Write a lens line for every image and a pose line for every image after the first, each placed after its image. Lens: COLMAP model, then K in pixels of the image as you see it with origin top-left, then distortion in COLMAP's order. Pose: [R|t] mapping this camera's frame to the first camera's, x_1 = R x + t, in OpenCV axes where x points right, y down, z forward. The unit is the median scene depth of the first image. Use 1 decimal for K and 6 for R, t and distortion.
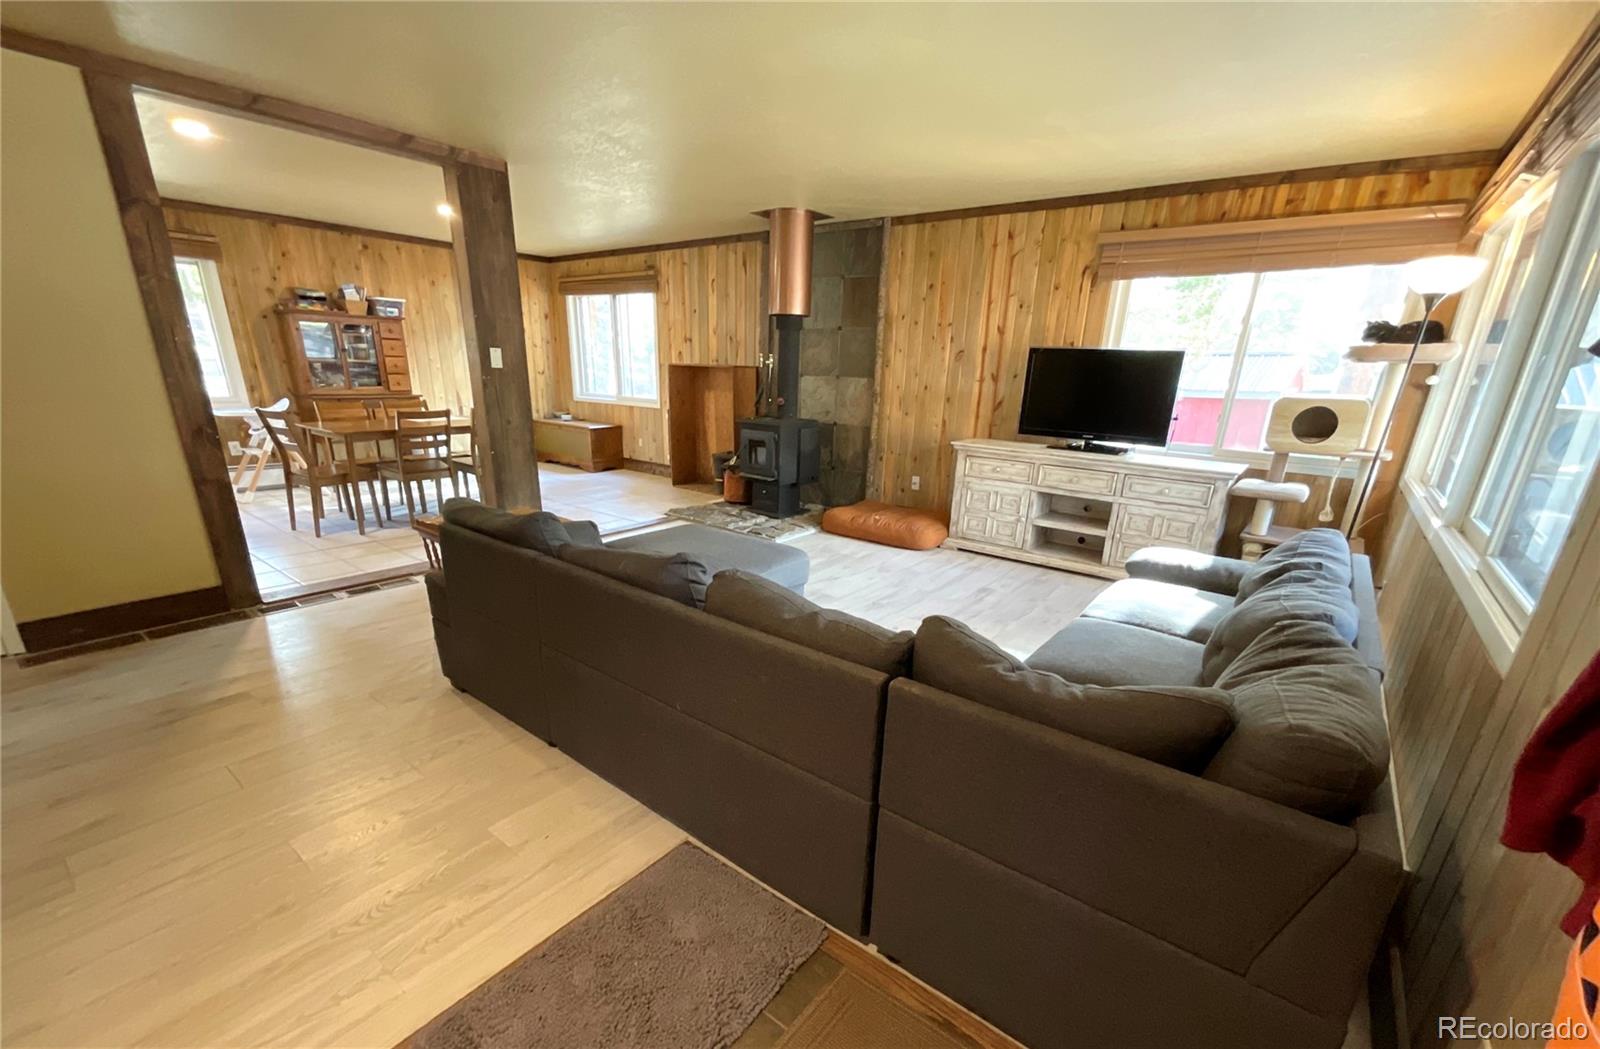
lens RADIAL K [[665.0, 0, 810.9], [0, 665.0, 593.9], [0, 0, 1]] dist [0.007981, 0.000524]
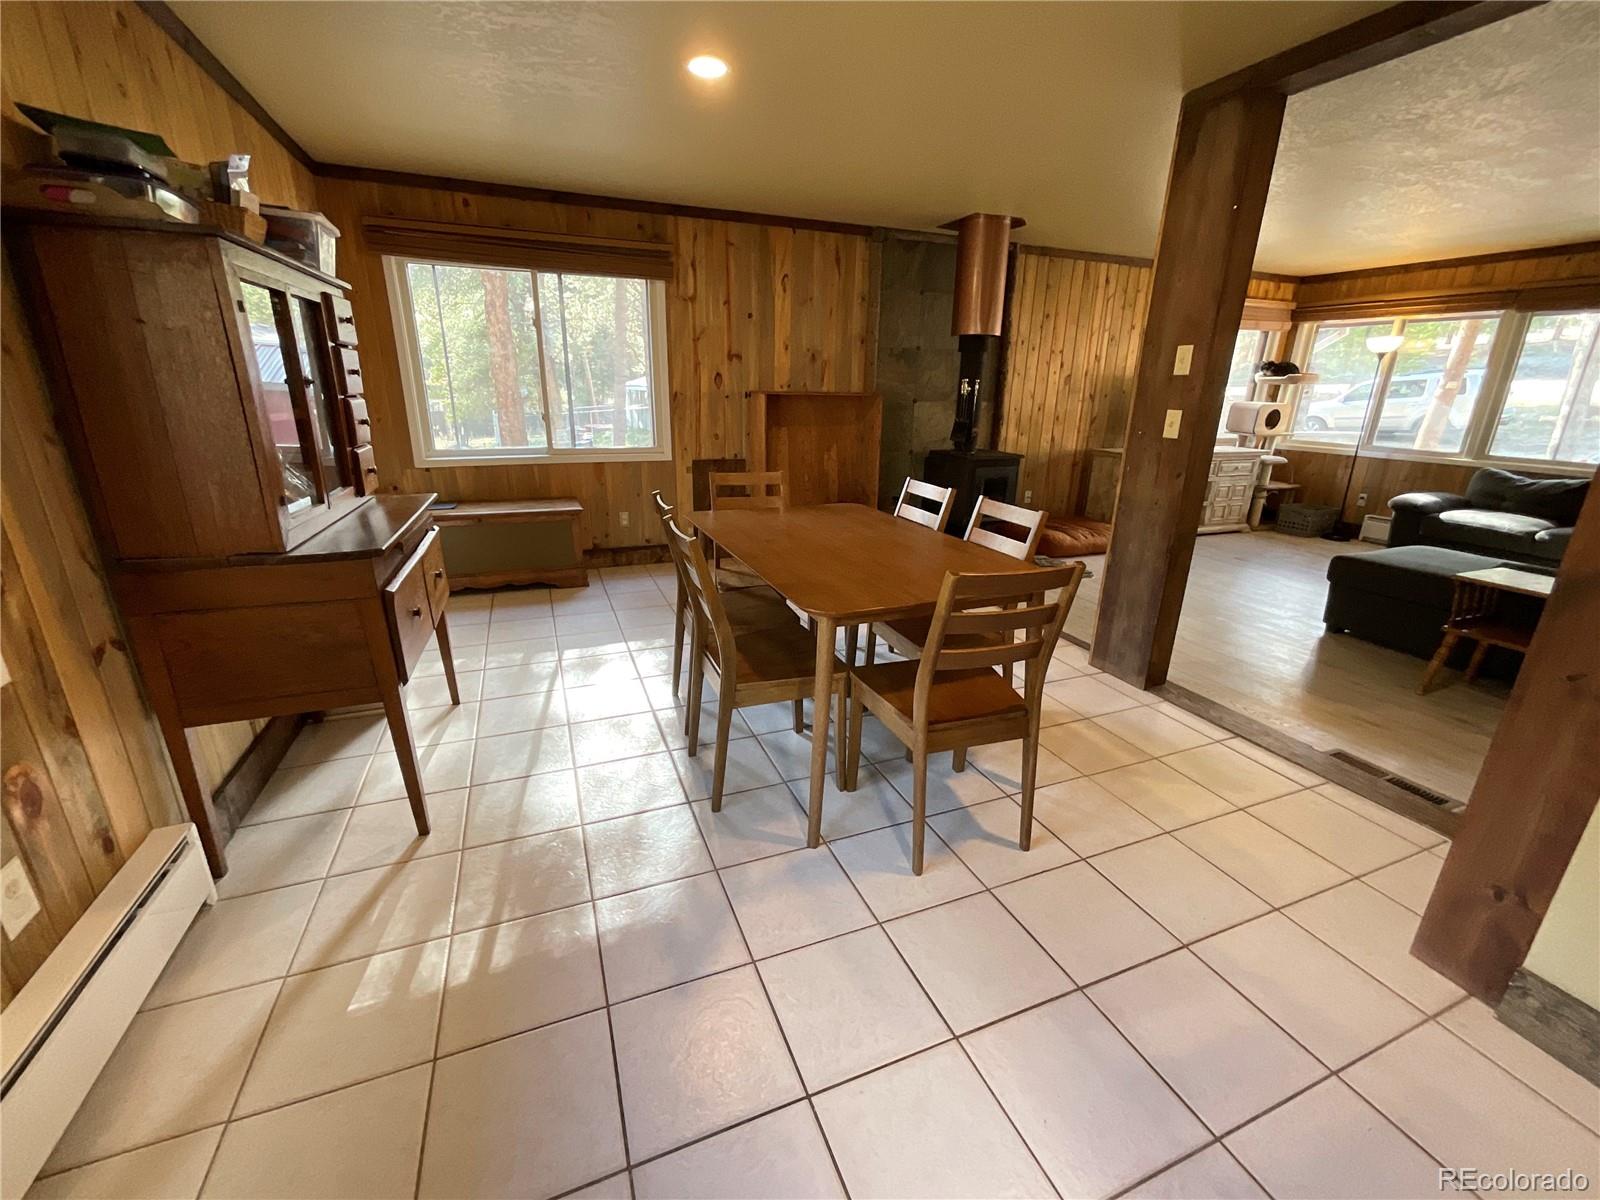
lens RADIAL K [[654.4, 0, 805.8], [0, 654.4, 595.1], [0, 0, 1]] dist [0.010477, -0.001755]
pose [[0.506996, -0.280978, 0.814866, -1.063105], [0.282249, 0.947374, 0.151058, -0.318418], [-0.814427, 0.153409, 0.559620, 0.831185]]
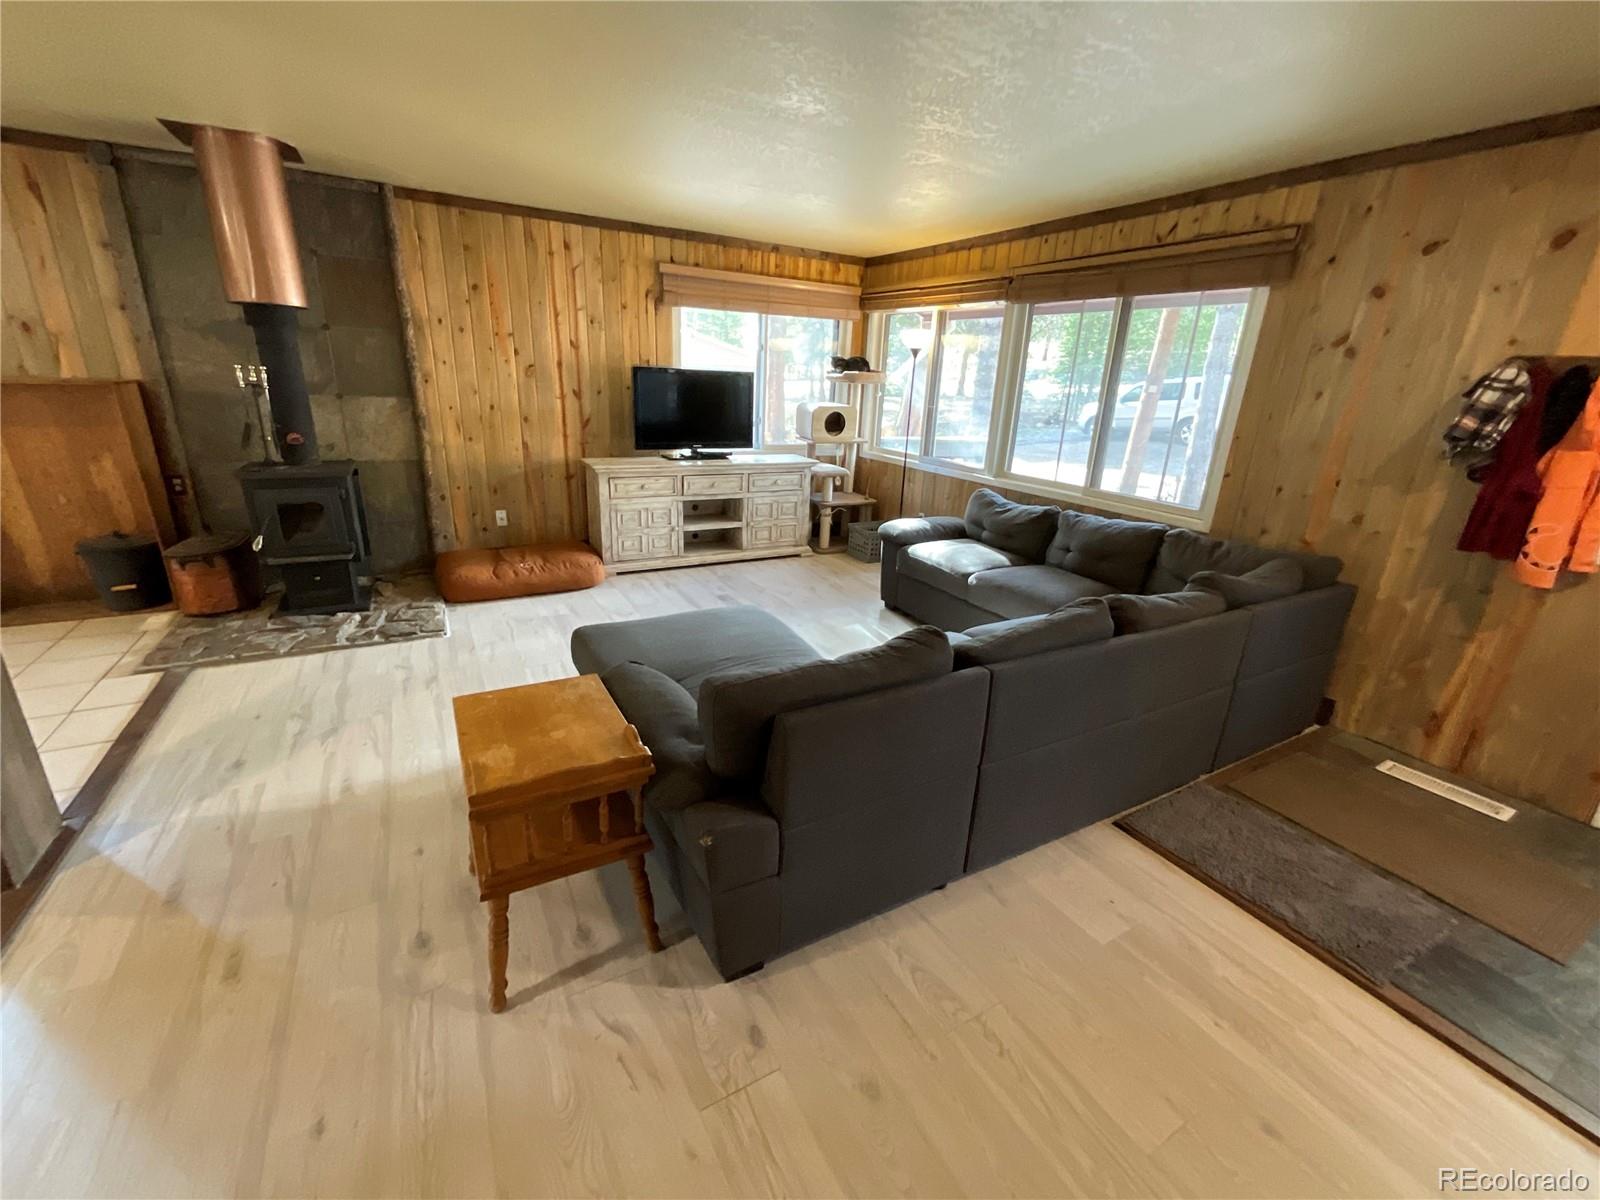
lens RADIAL K [[654.4, 0, 786.9], [0, 654.4, 596.7], [0, 0, 1]] dist [0.010477, -0.001755]
pose [[0.406107, -0.302791, 0.862203, -0.512892], [0.276874, 0.939931, 0.199676, -0.159496], [-0.870872, 0.157632, 0.465548, 0.352667]]
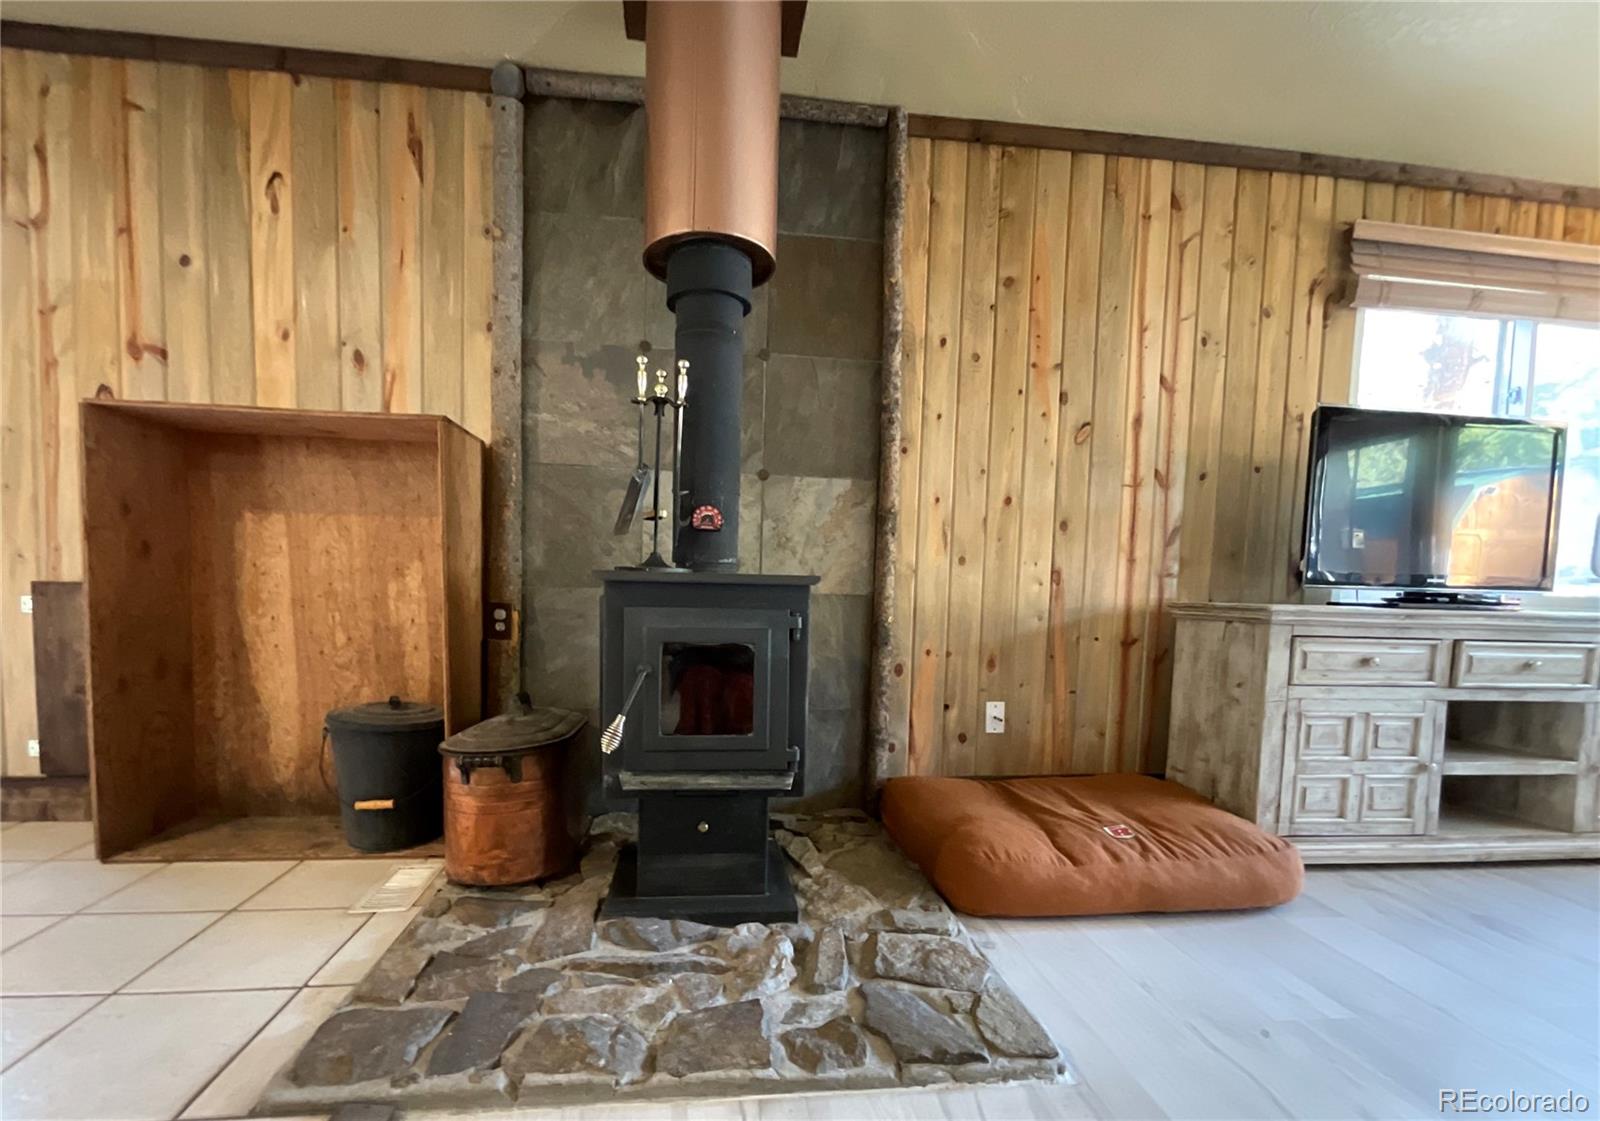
lens RADIAL K [[685.4, 0, 765.8], [0, 685.4, 634.3], [0, 0, 1]] dist [0.002918, -0.001032]
pose [[0.727644, -0.056185, 0.683650, -0.277788], [0.222947, 0.961901, -0.158241, -0.207727], [-0.648713, 0.267561, 0.712448, 0.882456]]
